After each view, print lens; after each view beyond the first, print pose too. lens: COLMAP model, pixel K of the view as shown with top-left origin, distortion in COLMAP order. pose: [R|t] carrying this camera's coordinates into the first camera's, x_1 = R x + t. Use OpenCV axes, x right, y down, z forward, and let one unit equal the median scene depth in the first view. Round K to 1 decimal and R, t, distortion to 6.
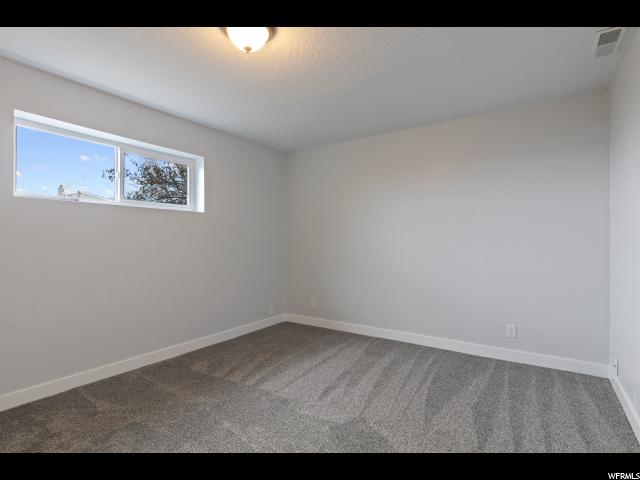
lens RADIAL K [[319.5, 0, 320.6], [0, 319.5, 238.3], [0, 0, 1]] dist [-0.007541, 0.001053]
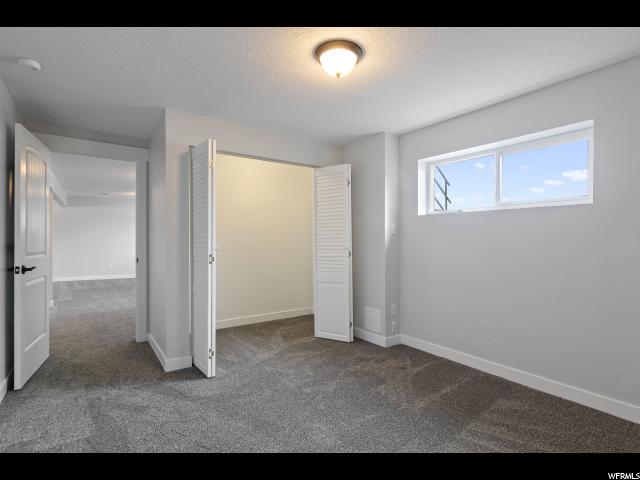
lens RADIAL K [[319.5, 0, 320.6], [0, 319.5, 240.1], [0, 0, 1]] dist [-0.007541, 0.001053]
pose [[-0.336072, 0.002129, -0.941834, 0.558549], [0.003763, 0.999992, 0.000918, -0.010433], [0.941829, -0.003236, -0.336078, 0.873033]]
